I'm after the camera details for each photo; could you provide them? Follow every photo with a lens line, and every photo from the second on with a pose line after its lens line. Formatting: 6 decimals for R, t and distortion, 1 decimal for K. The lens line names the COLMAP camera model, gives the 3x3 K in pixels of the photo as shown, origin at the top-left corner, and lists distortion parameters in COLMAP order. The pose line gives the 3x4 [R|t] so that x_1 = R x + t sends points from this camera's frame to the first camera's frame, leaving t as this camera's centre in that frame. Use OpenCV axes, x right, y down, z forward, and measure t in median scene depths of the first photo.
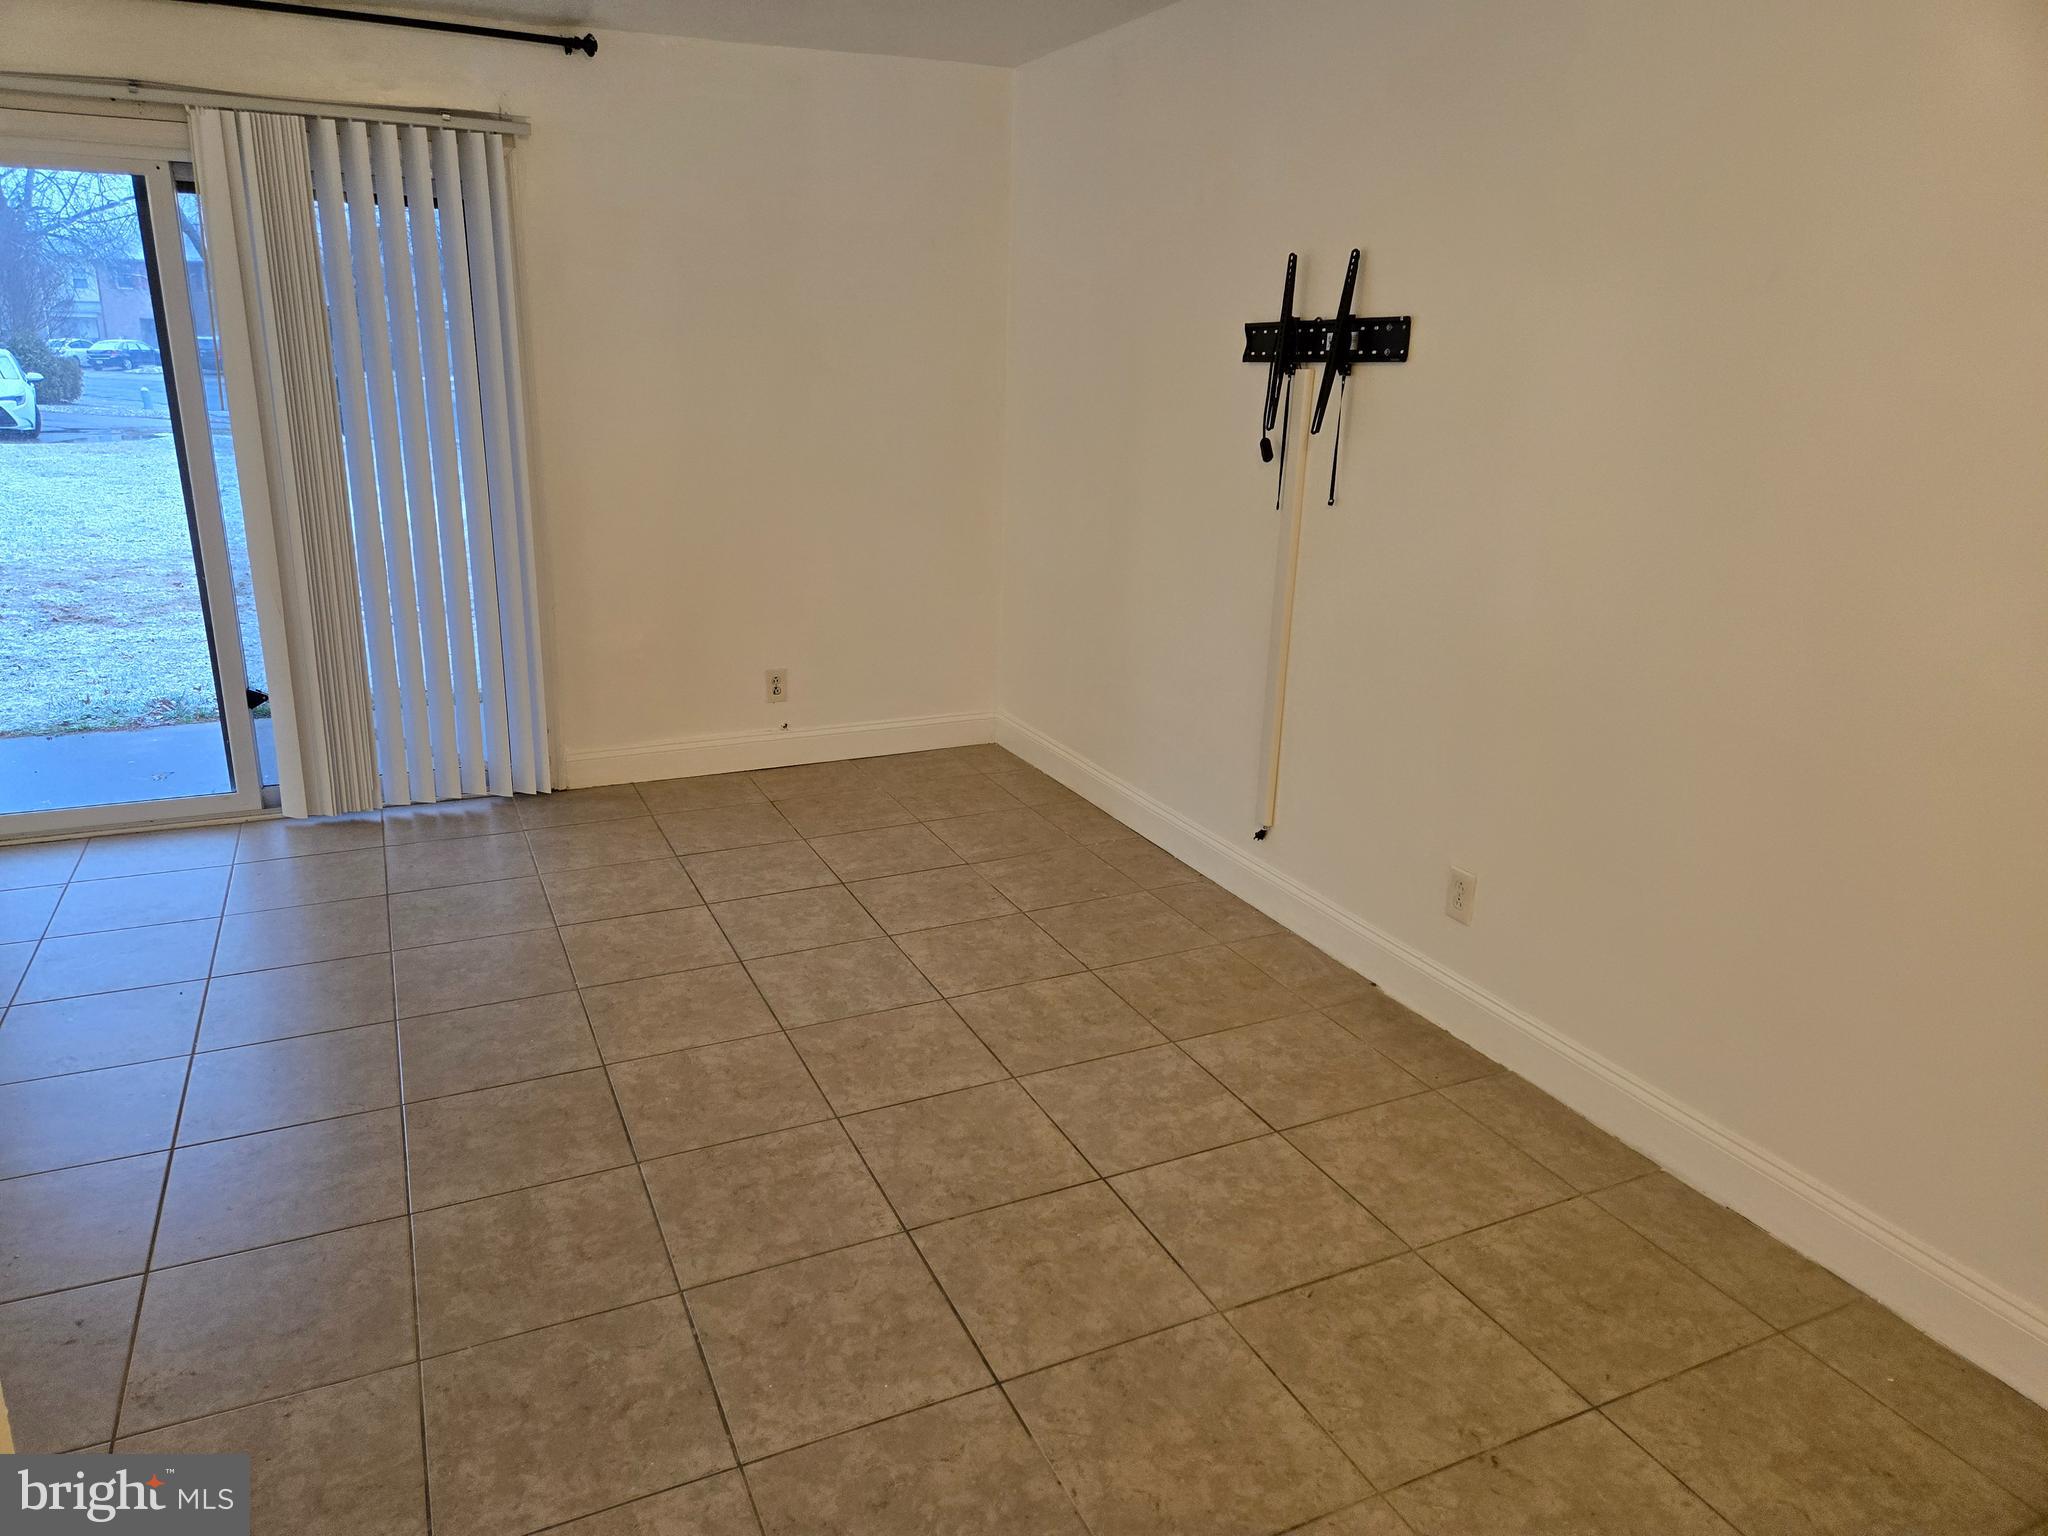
lens RADIAL K [[1374.0, 0, 1003.4], [0, 1374.0, 756.3], [0, 0, 1]] dist [0.067123, -0.059605]
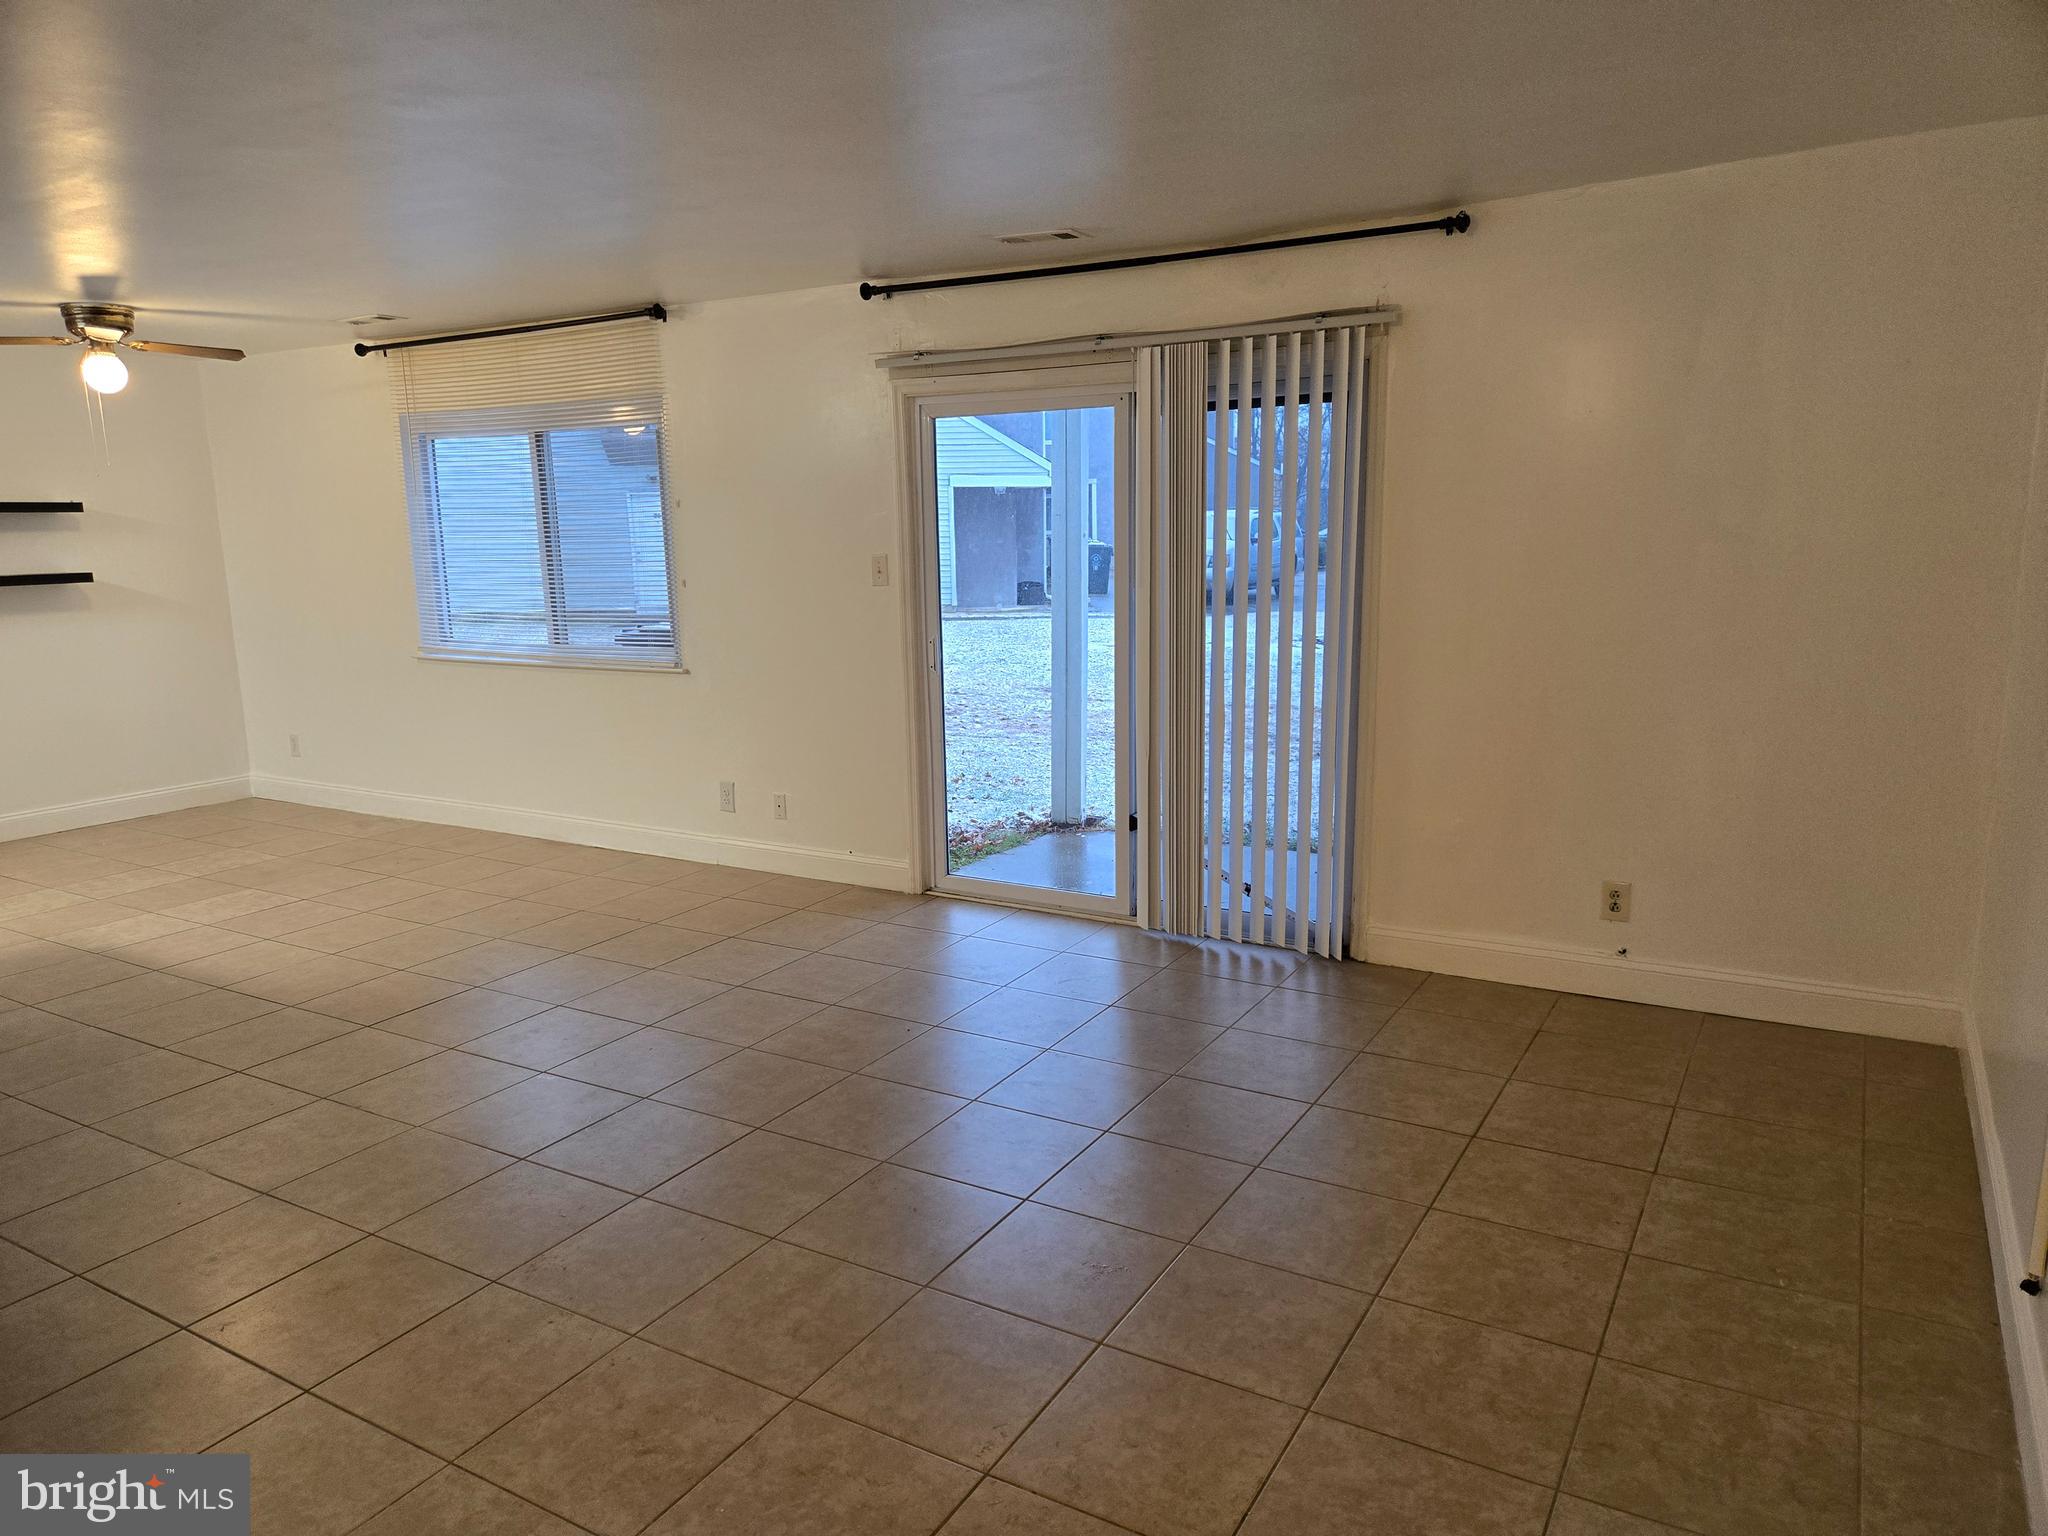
lens RADIAL K [[1374.0, 0, 1009.1], [0, 1374.0, 777.1], [0, 0, 1]] dist [0.067123, -0.059605]
pose [[0.557068, 0.119490, -0.821825, 0.395703], [-0.198299, 0.980108, 0.008089, -0.073592], [0.806444, 0.158461, 0.569682, 0.255710]]
